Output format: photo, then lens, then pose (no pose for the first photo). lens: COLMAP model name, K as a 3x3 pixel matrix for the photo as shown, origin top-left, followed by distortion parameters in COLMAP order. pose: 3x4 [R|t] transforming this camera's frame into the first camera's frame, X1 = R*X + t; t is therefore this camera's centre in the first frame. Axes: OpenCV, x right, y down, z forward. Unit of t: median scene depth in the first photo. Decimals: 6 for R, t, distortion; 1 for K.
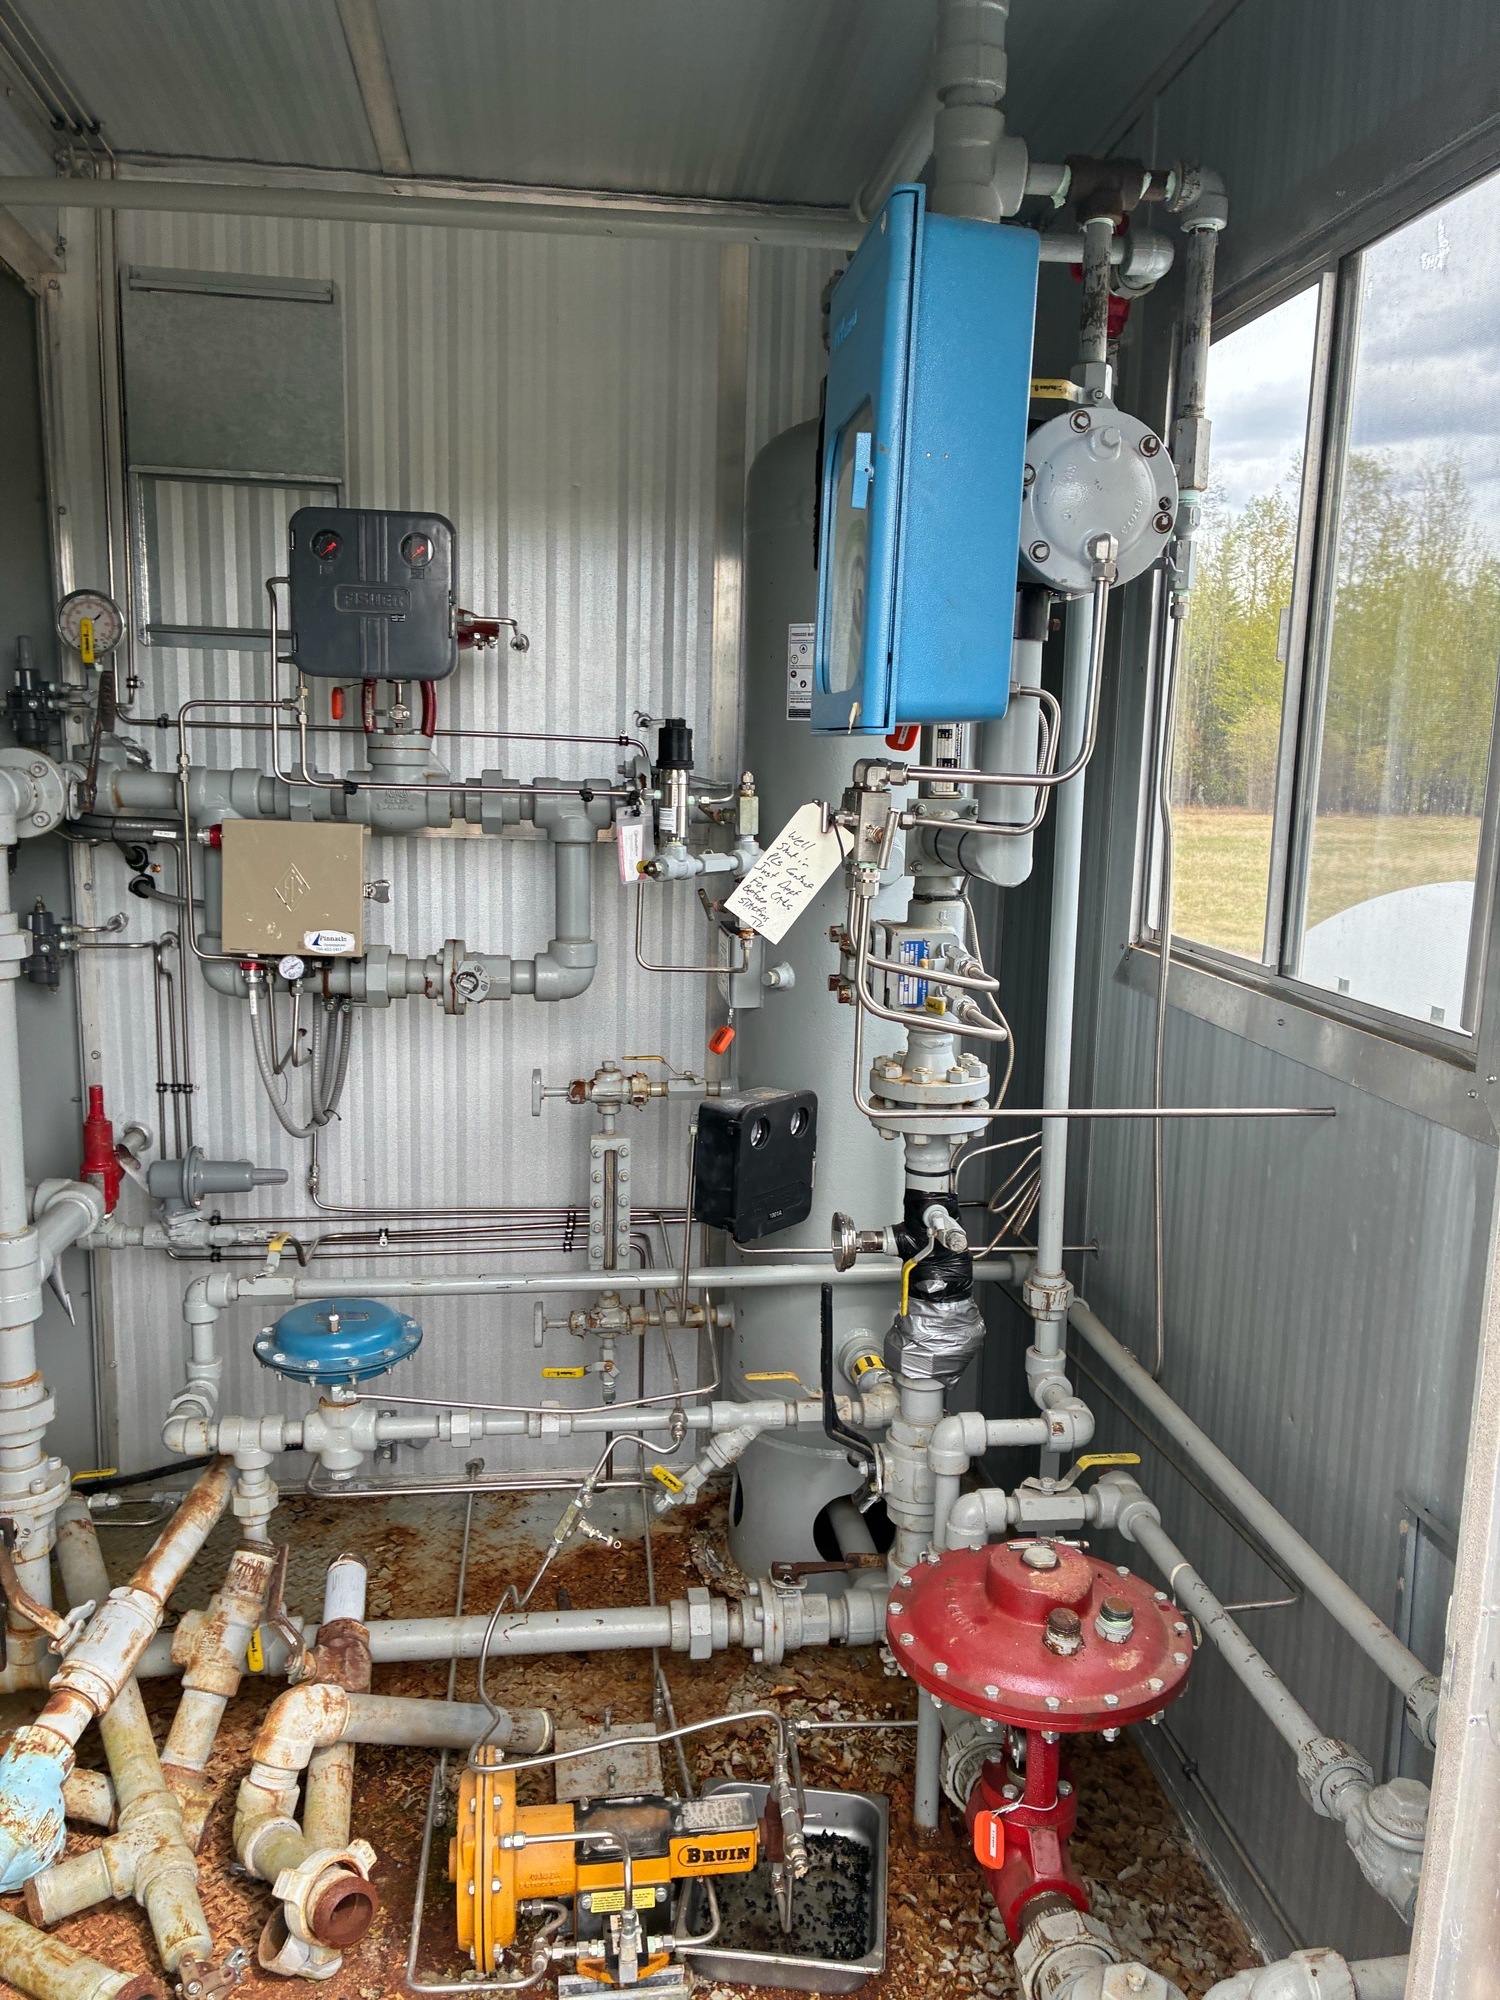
lens RADIAL K [[1523.6, 0, 753.8], [0, 1523.6, 1004.8], [0, 0, 1]] dist [0.042687, -0.046840]
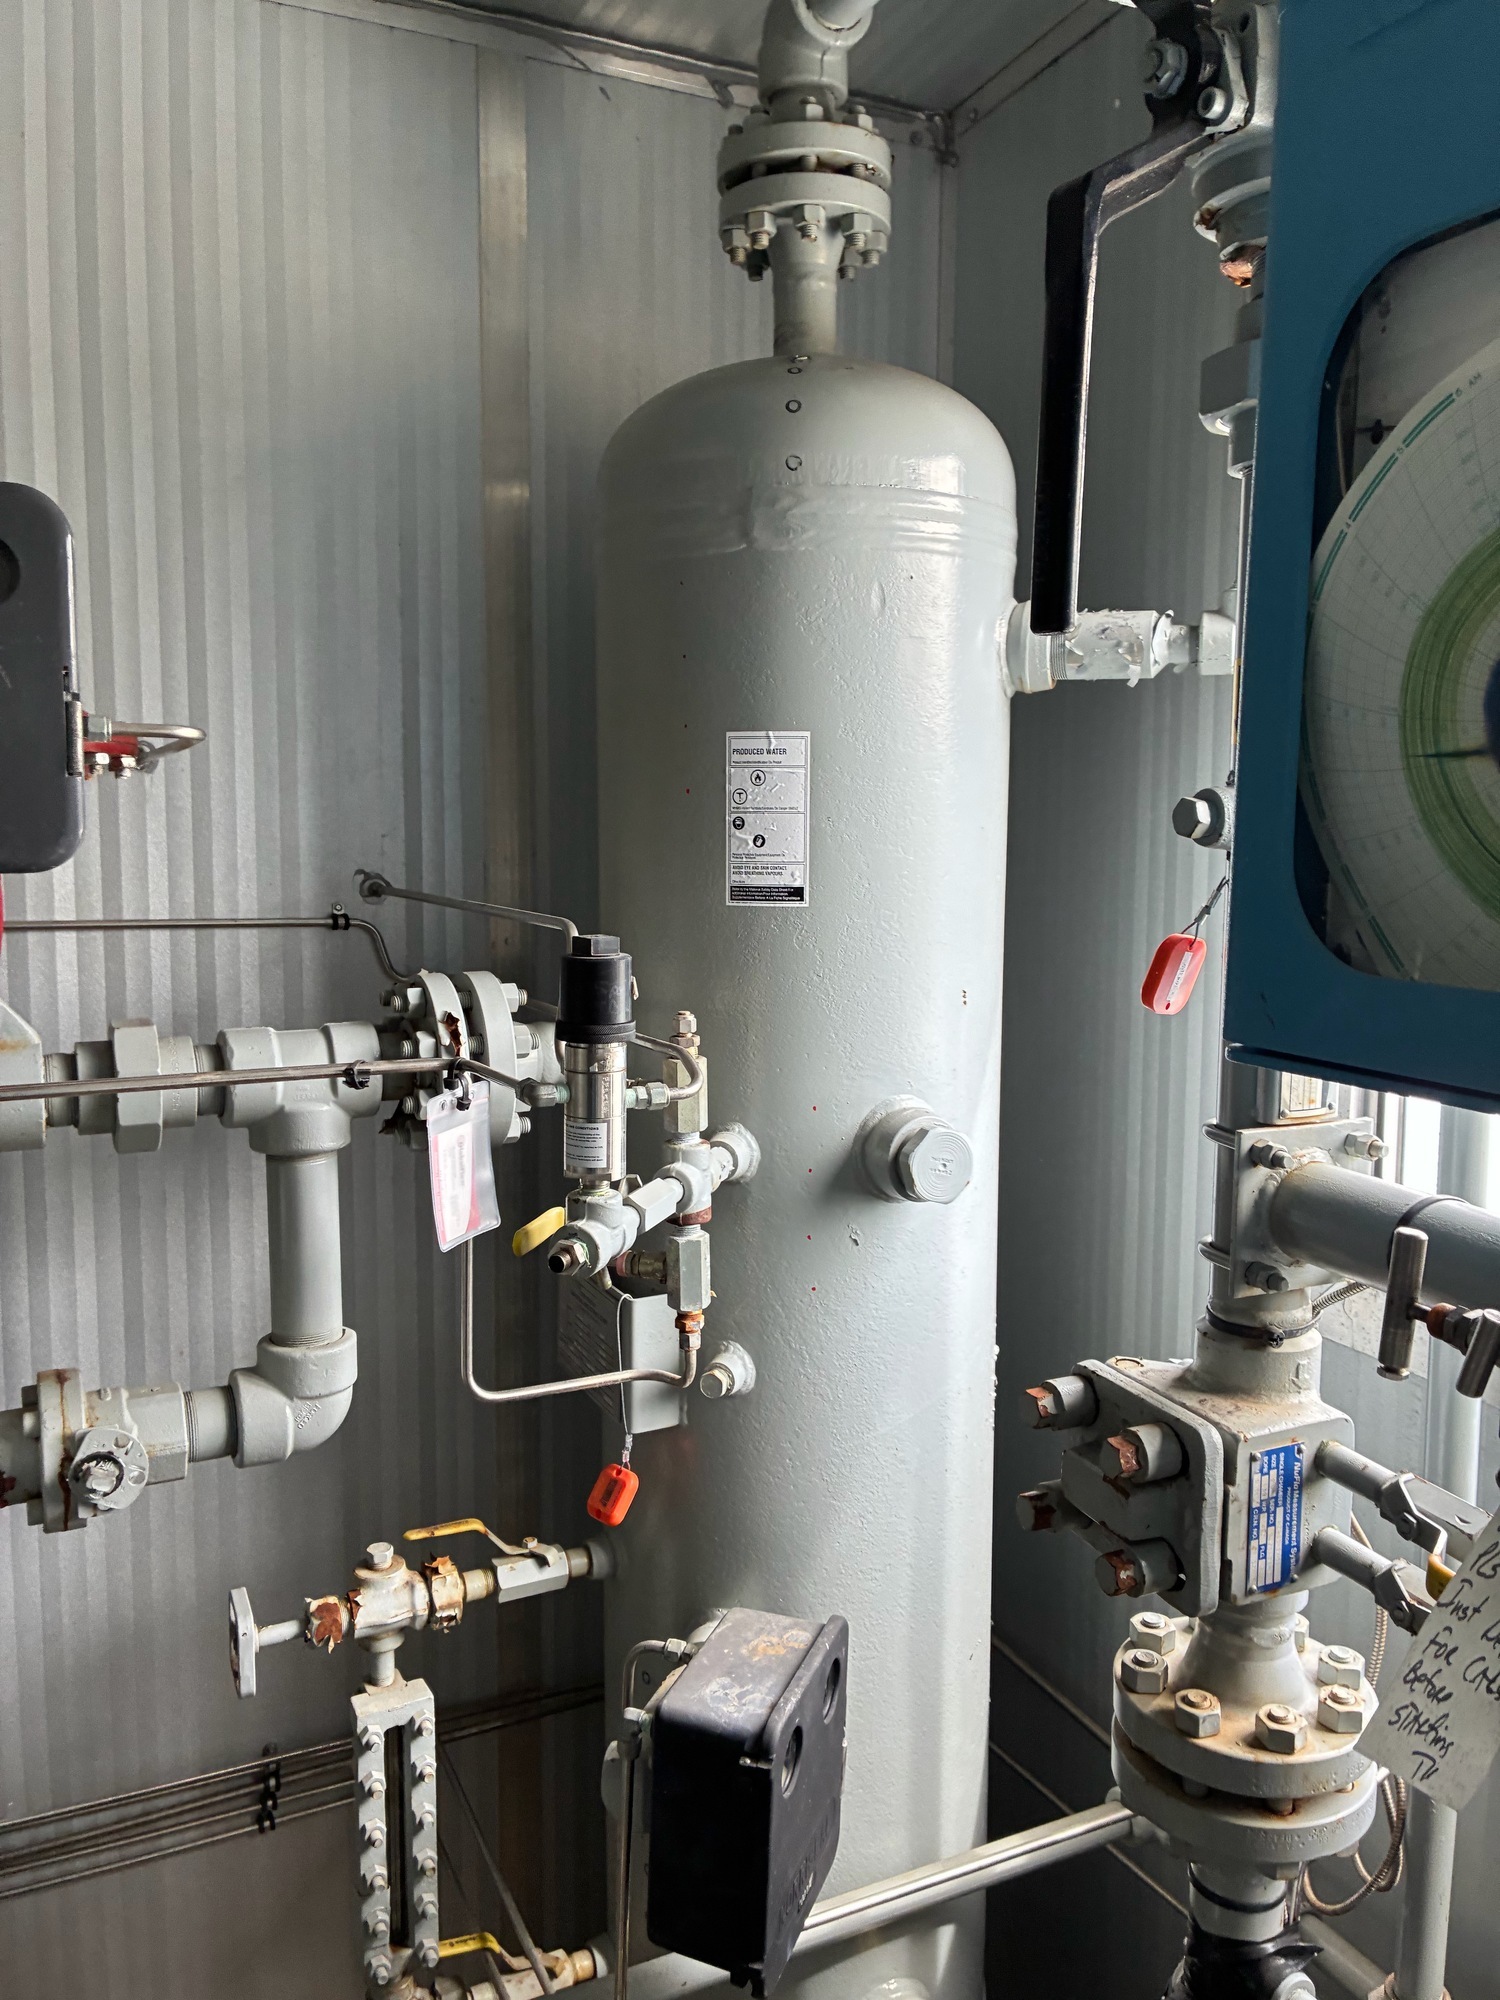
lens RADIAL K [[1523.6, 0, 736.5], [0, 1523.6, 974.7], [0, 0, 1]] dist [0.042687, -0.046840]
pose [[0.951257, -0.049957, 0.304326, -0.140684], [0.068273, 0.996421, -0.049840, -0.135665], [-0.300747, 0.068188, 0.951263, 0.488843]]
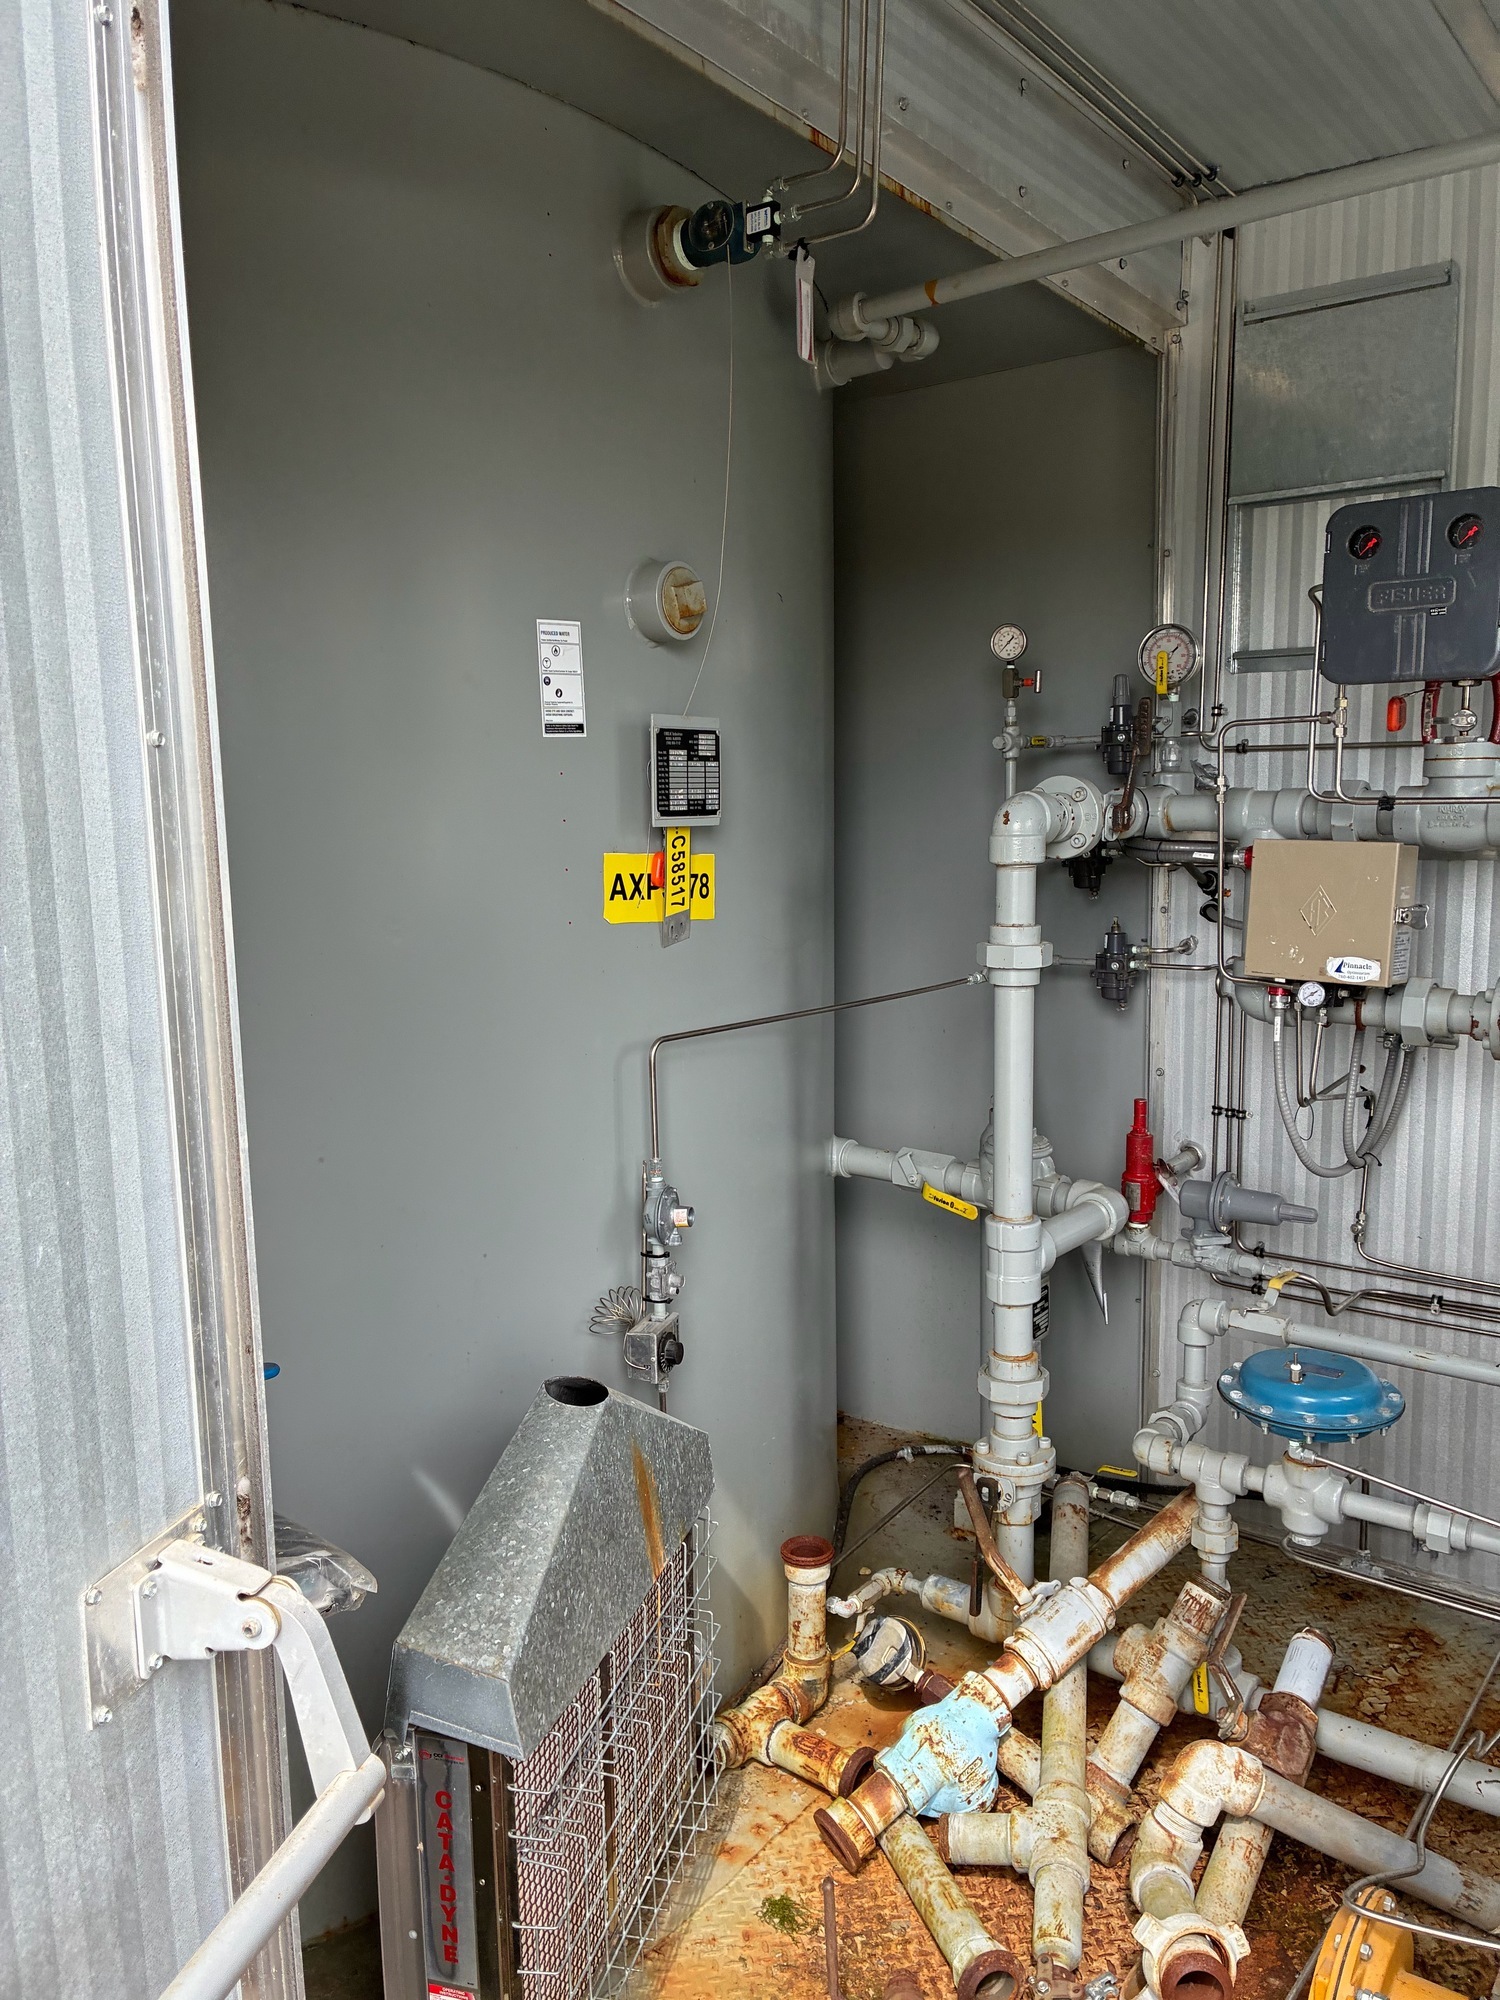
lens RADIAL K [[1523.6, 0, 748.3], [0, 1523.6, 1009.2], [0, 0, 1]] dist [0.042687, -0.046840]
pose [[0.704934, 0.065448, -0.706247, 0.119804], [-0.084412, 0.996398, 0.008081, 0.006395], [0.704232, 0.053919, 0.707919, 0.078972]]
